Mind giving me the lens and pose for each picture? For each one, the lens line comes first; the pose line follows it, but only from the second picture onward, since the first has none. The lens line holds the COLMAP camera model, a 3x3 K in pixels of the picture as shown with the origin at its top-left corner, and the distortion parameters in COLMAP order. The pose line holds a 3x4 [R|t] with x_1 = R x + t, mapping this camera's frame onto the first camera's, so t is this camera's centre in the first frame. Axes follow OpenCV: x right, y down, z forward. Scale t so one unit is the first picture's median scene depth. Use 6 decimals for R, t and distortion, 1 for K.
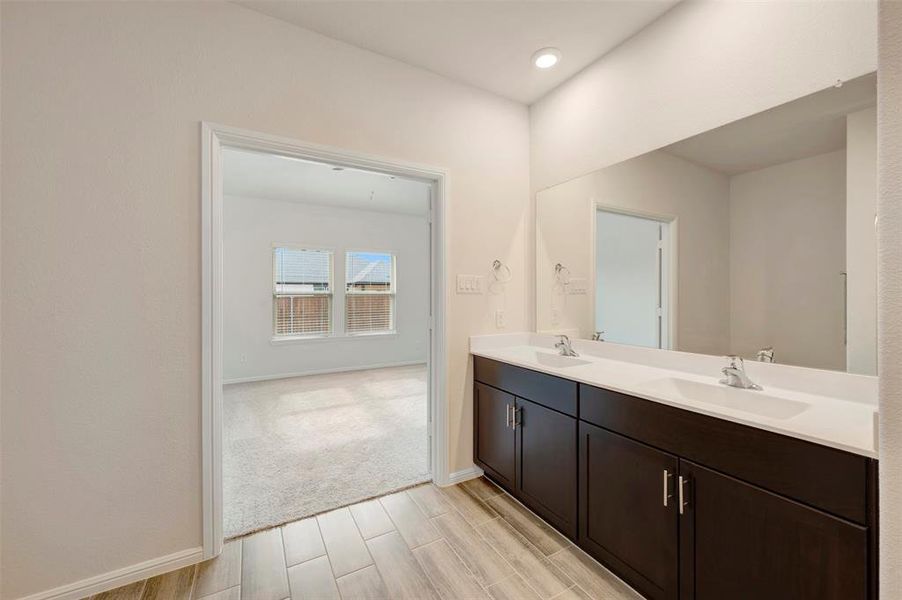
lens RADIAL K [[358.1, 0, 453.6], [0, 358.1, 299.8], [0, 0, 1]] dist [0.000649, 0.000133]
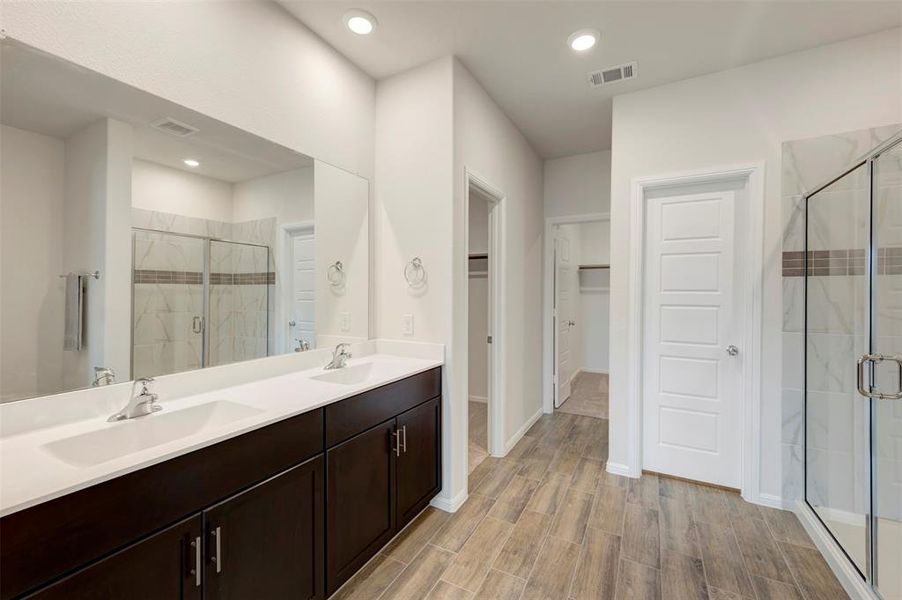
lens RADIAL K [[358.1, 0, 453.6], [0, 358.1, 299.8], [0, 0, 1]] dist [0.000649, 0.000133]
pose [[-0.522517, -0.005276, 0.852613, -0.244080], [-0.002279, 0.999986, 0.004791, -0.016655], [-0.852626, 0.000560, -0.522521, 0.865417]]
